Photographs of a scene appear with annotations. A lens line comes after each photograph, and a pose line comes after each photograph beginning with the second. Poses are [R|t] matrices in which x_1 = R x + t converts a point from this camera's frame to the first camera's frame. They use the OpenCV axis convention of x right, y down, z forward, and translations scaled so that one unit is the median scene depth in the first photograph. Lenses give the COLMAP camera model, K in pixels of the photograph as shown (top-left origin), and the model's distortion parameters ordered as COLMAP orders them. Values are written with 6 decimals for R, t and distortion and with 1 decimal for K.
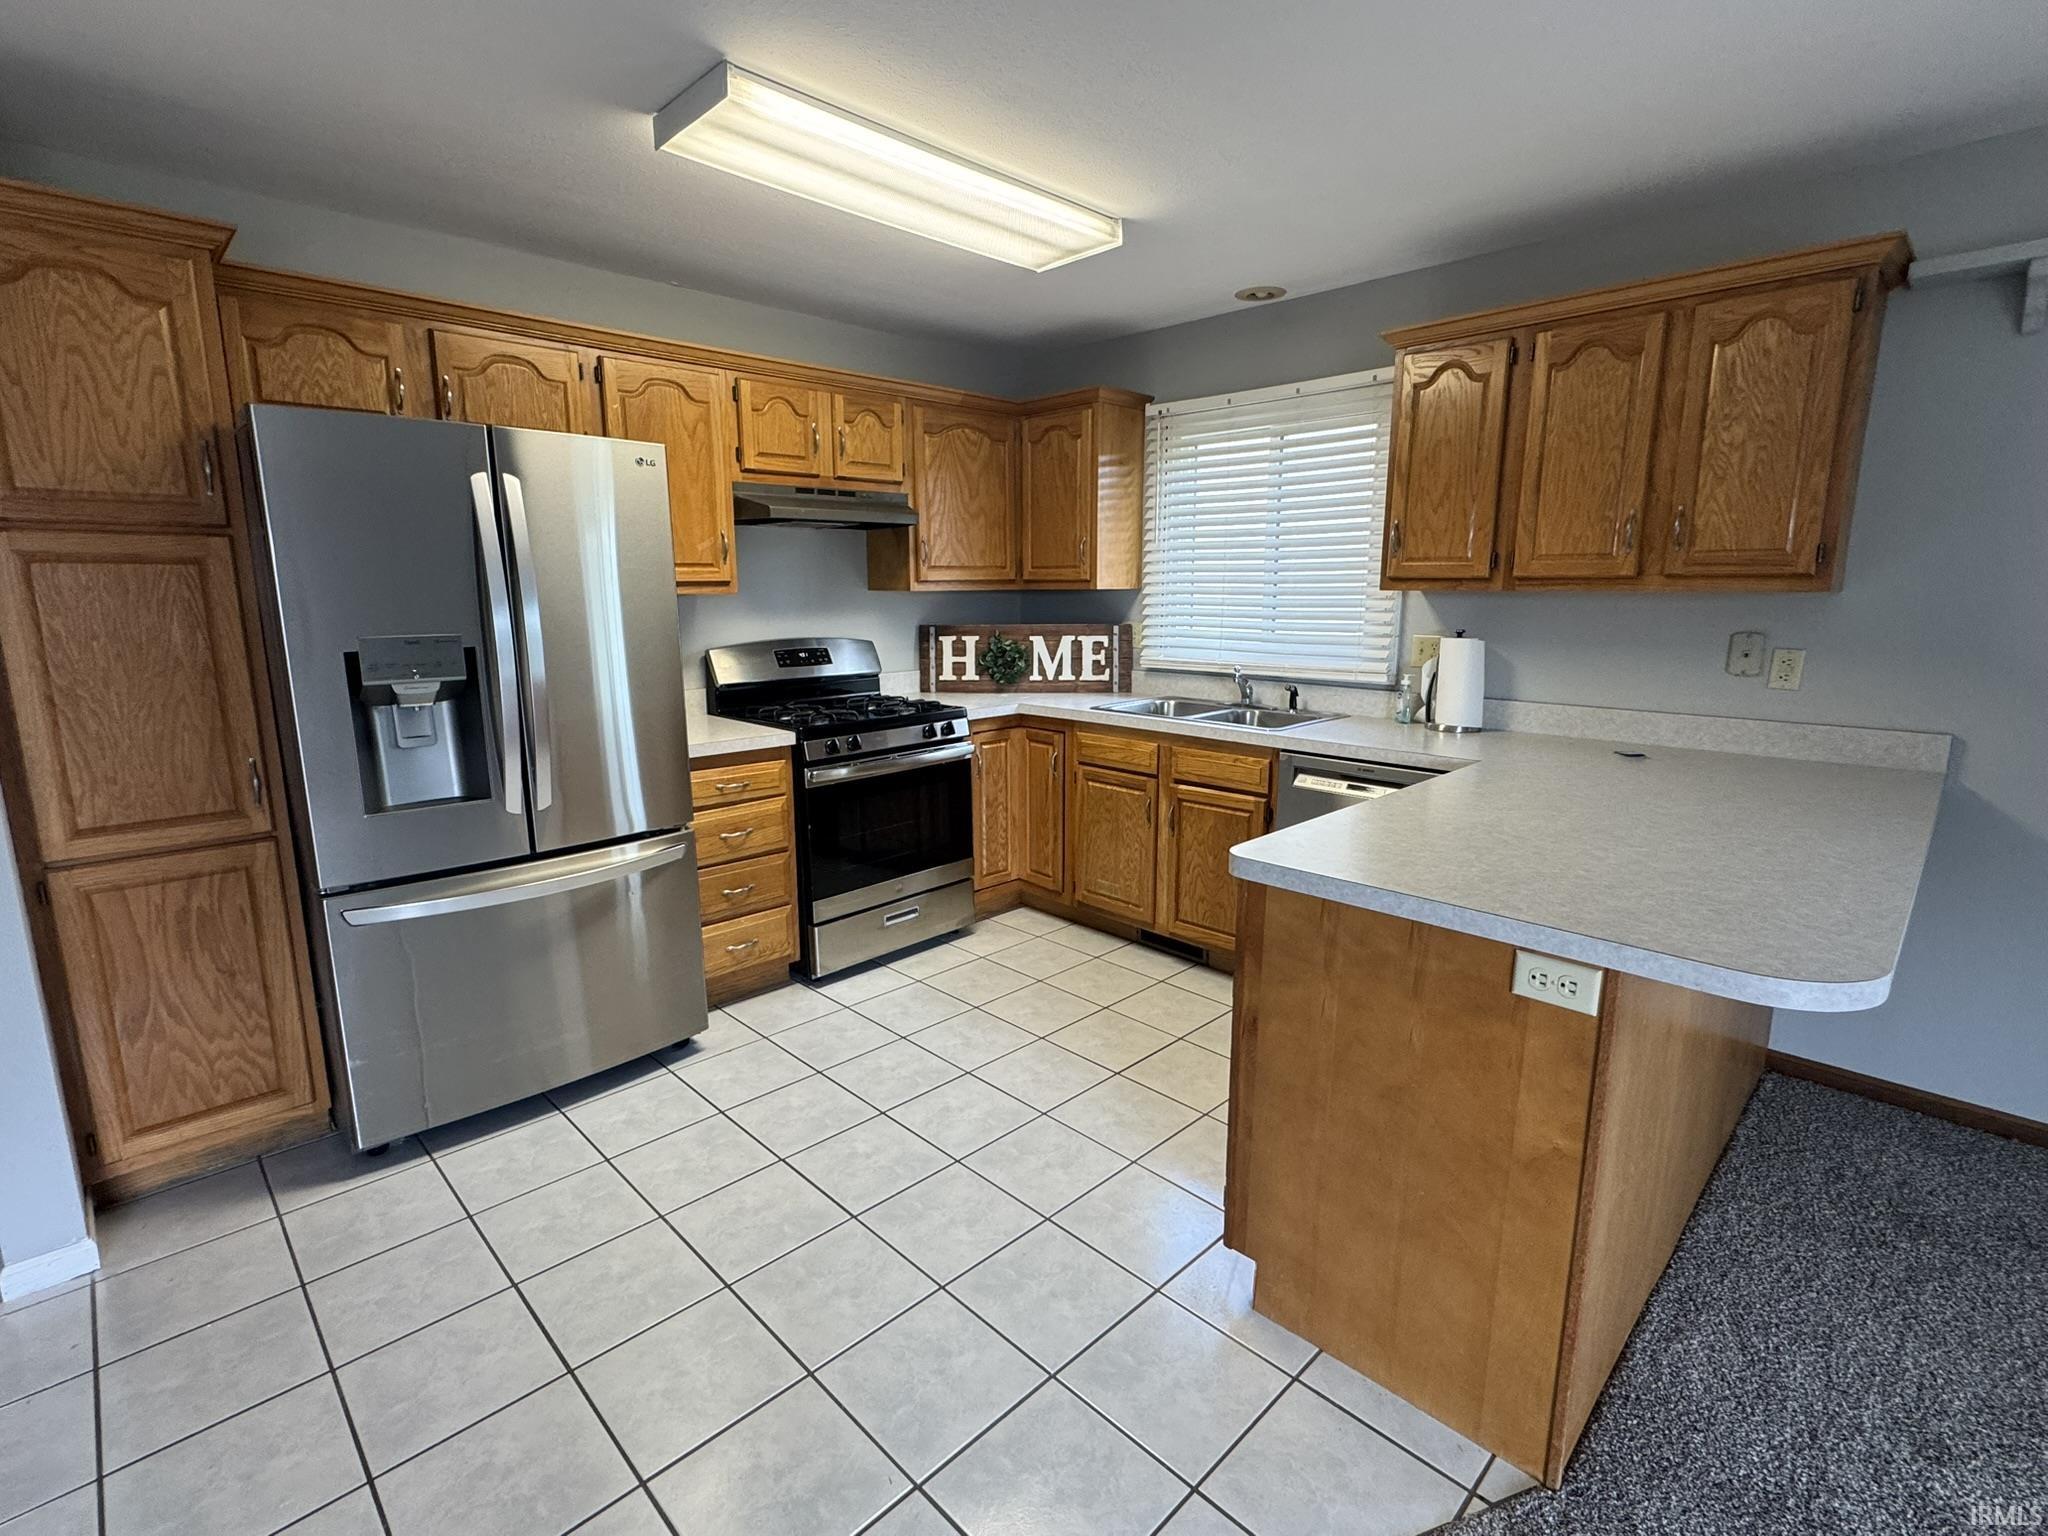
lens RADIAL K [[955.5, 0, 1017.3], [0, 955.5, 763.8], [0, 0, 1]] dist [-0.002128, 0.000112]
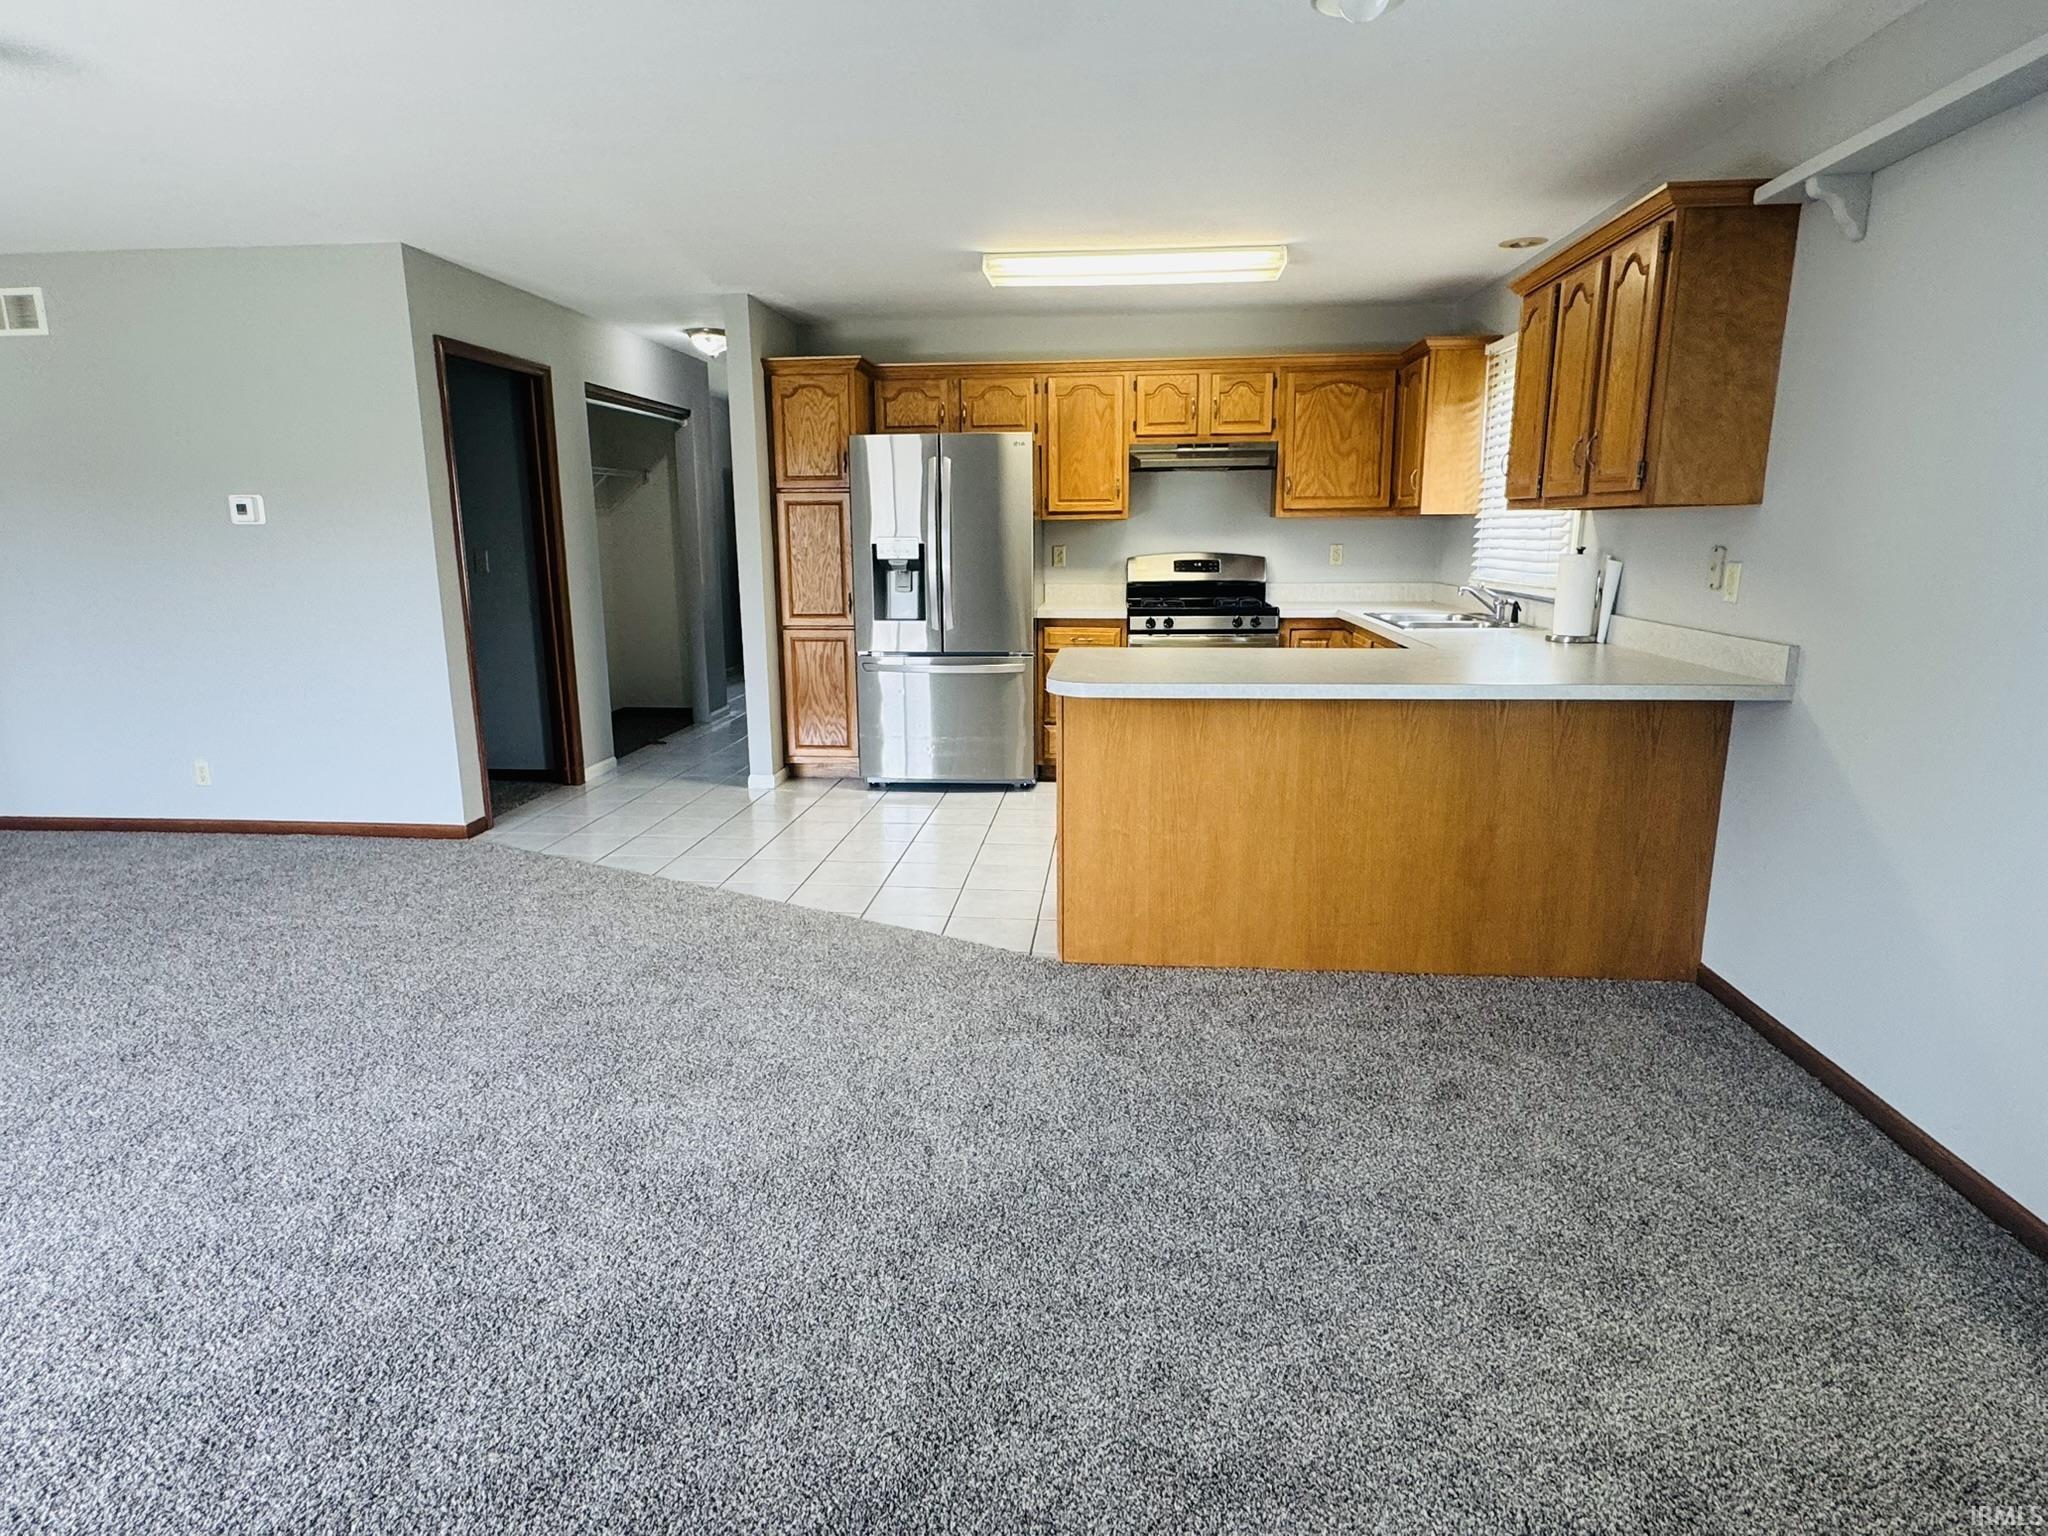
lens RADIAL K [[1117.6, 0, 1021.0], [0, 1117.6, 762.9], [0, 0, 1]] dist [-0.002400, 0.001897]
pose [[0.648072, 0.154432, -0.745757, 1.129600], [-0.135989, 0.986953, 0.086203, 0.084209], [0.749340, 0.045549, 0.660617, -0.316401]]
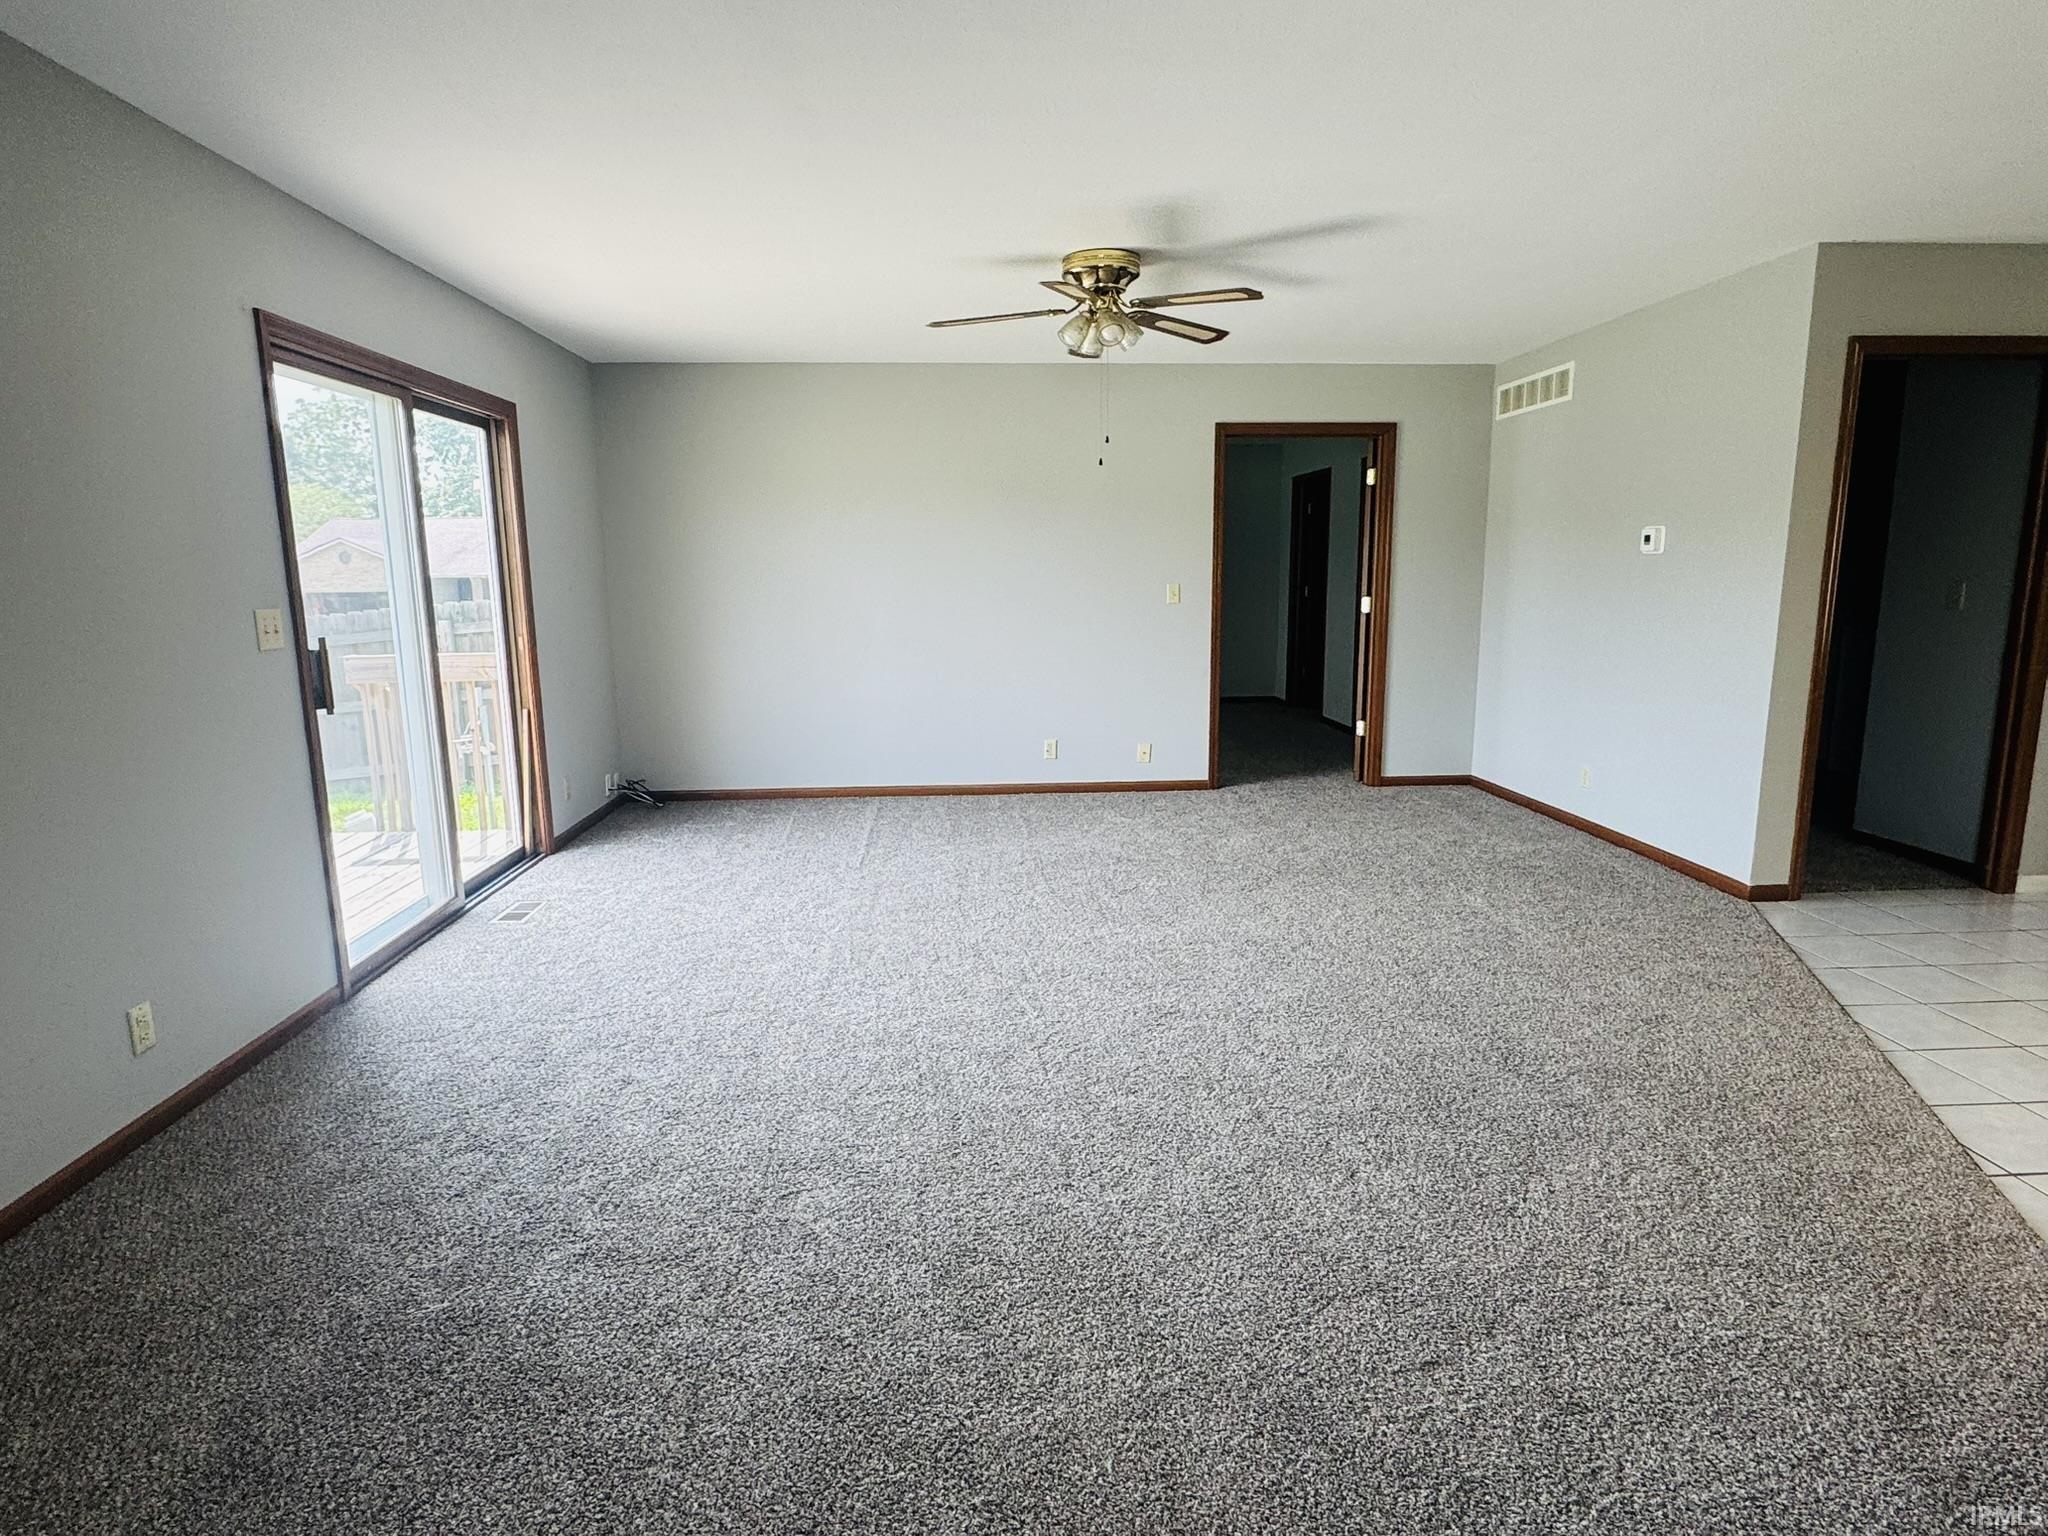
lens RADIAL K [[1117.6, 0, 1021.0], [0, 1117.6, 762.9], [0, 0, 1]] dist [-0.002400, 0.001897]
pose [[-0.652488, 0.138188, -0.745093, 1.092594], [-0.128461, 0.948833, 0.288470, -0.034263], [0.746832, 0.283938, -0.601350, 0.315008]]
